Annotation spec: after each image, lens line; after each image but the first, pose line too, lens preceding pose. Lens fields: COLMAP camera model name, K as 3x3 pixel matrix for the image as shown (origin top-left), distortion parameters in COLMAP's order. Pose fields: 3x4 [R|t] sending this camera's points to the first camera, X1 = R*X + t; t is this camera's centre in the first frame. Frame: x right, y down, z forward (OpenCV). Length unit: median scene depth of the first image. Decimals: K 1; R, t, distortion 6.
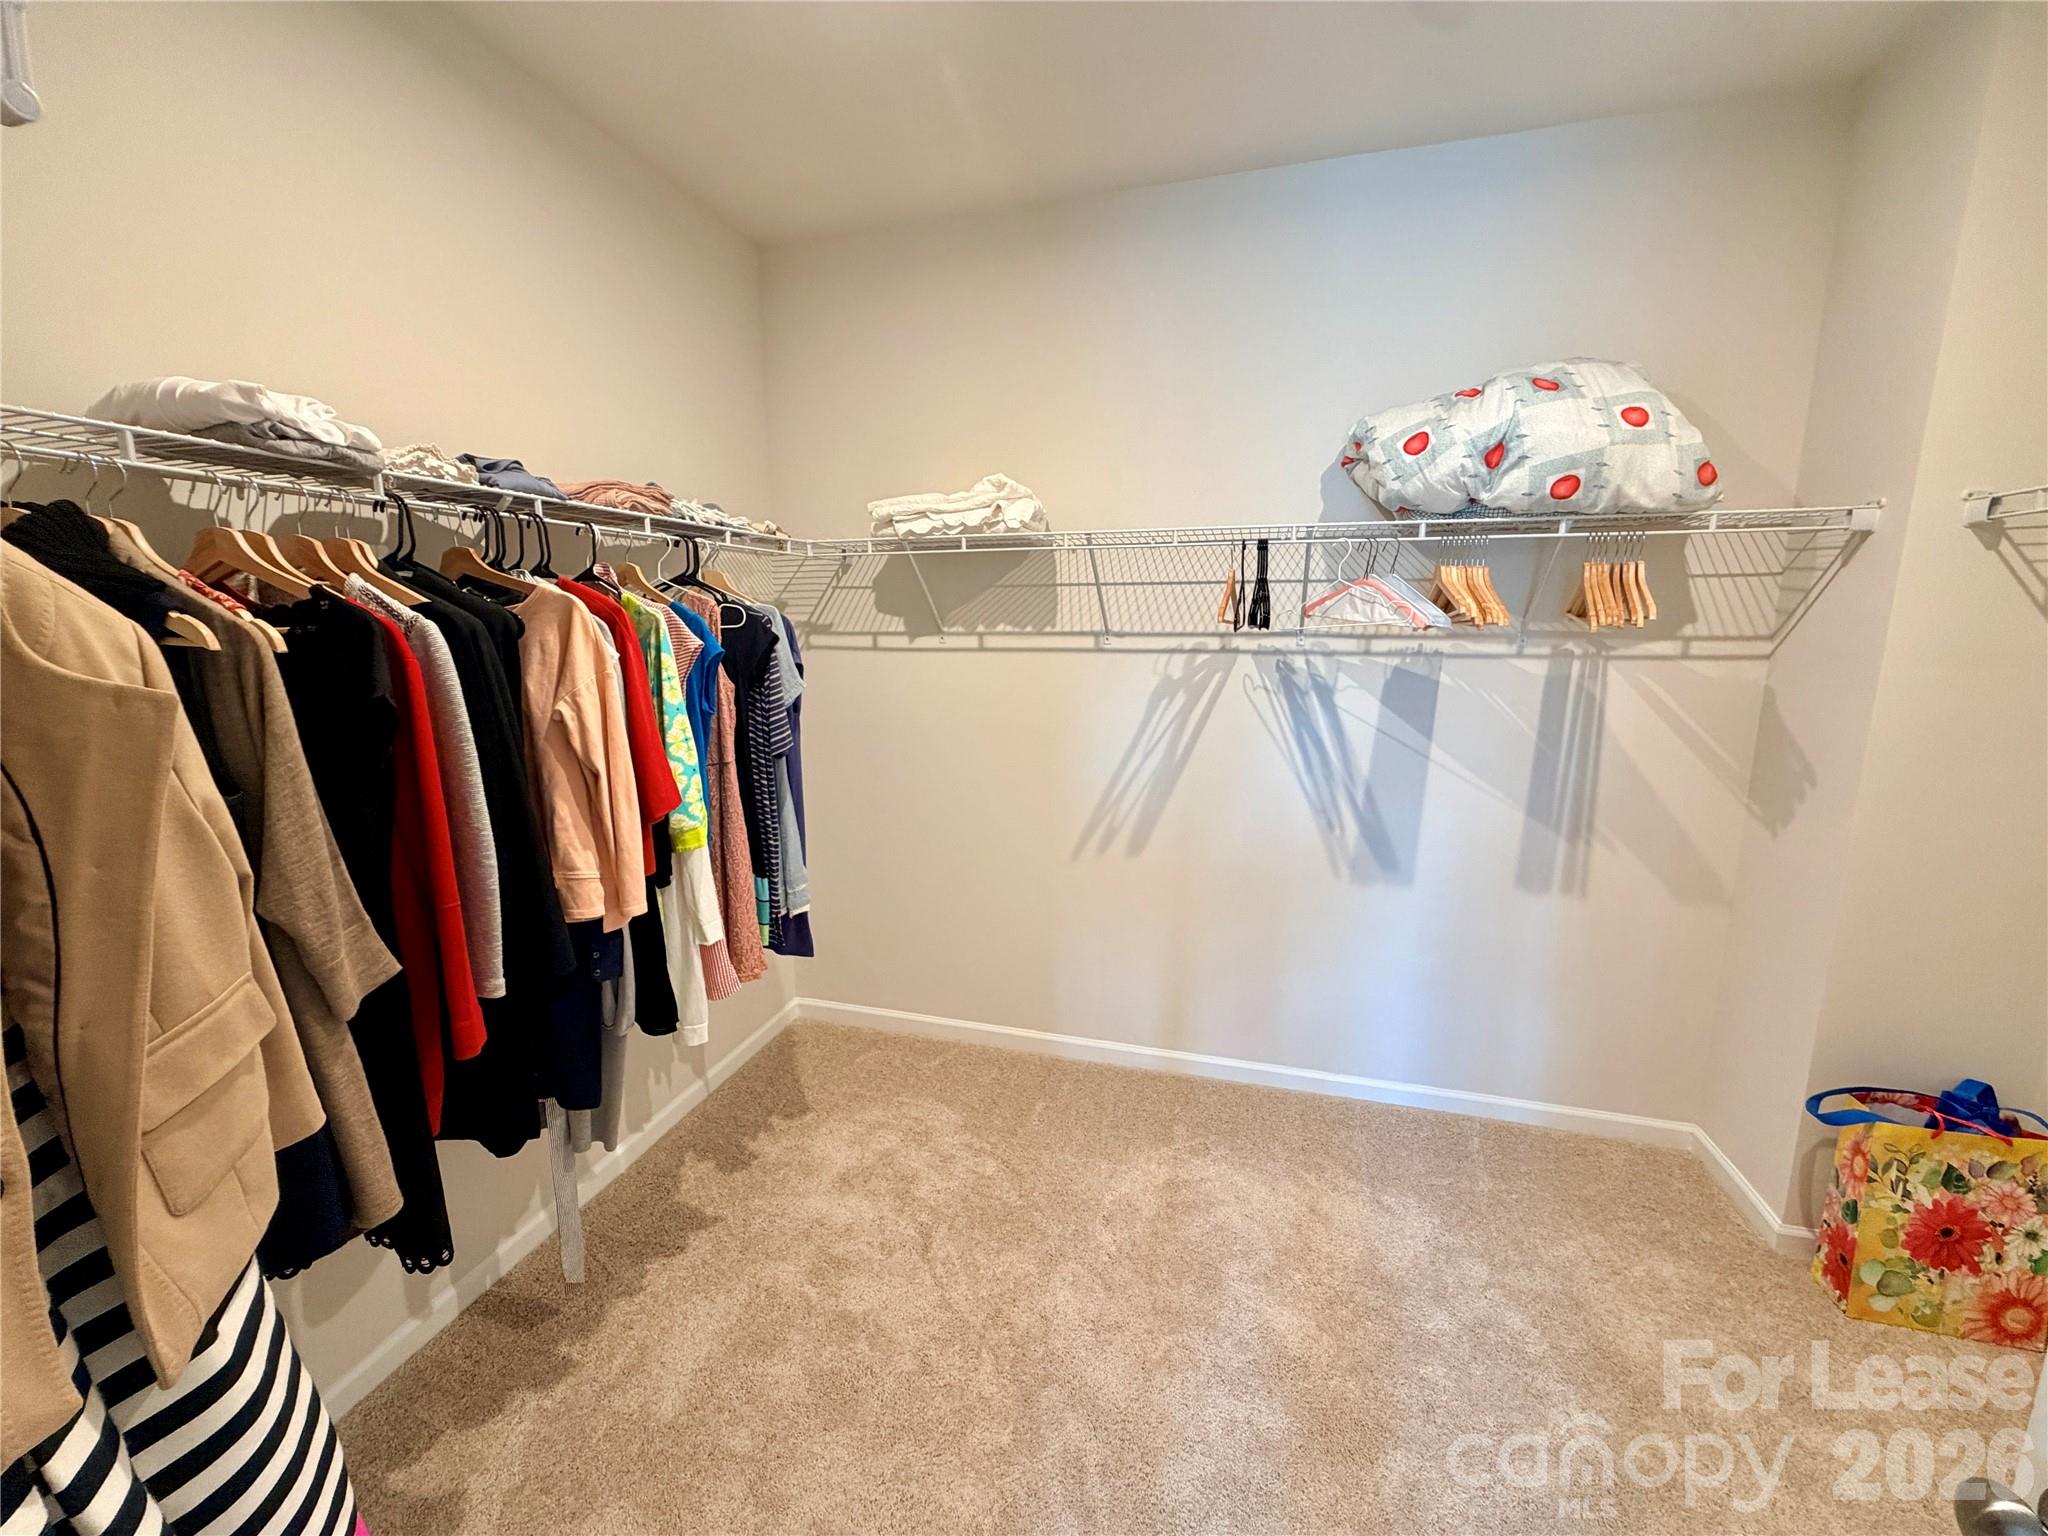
lens RADIAL K [[816.2, 0, 1024.4], [0, 816.2, 764.2], [0, 0, 1]] dist [0.000835, 0.000009]
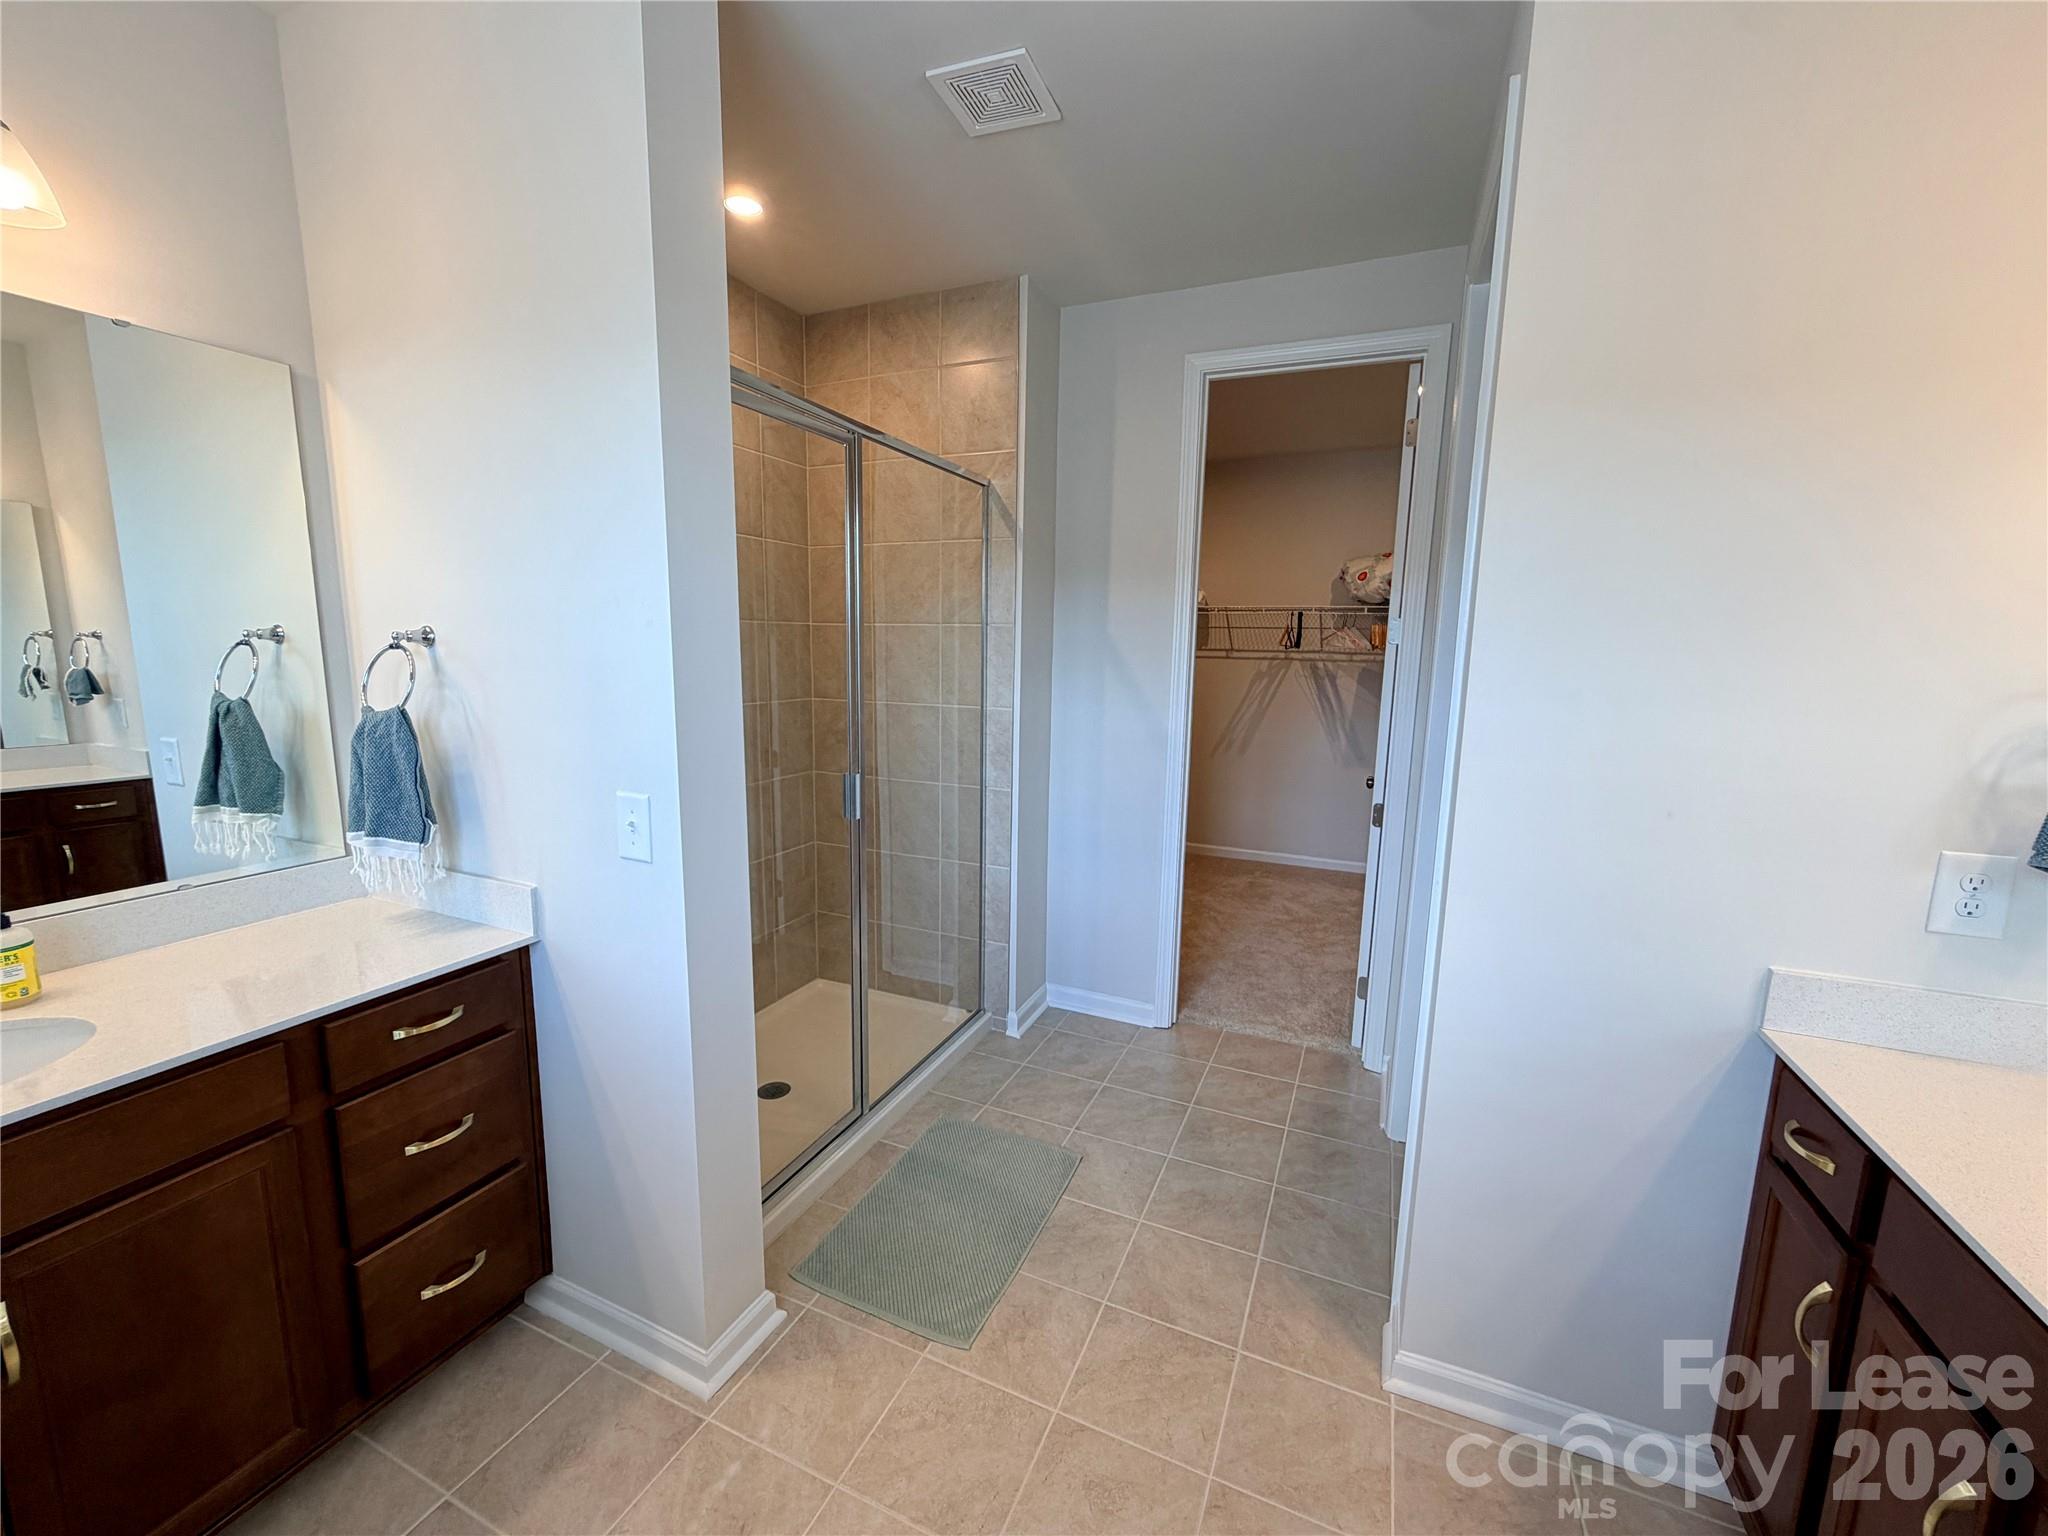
lens RADIAL K [[816.2, 0, 1026.2], [0, 816.2, 765.4], [0, 0, 1]] dist [0.000835, 0.000009]
pose [[0.993745, 0.033961, -0.106382, -0.213996], [-0.036610, 0.999064, -0.023045, 0.231305], [0.105500, 0.026796, 0.994058, -1.290241]]
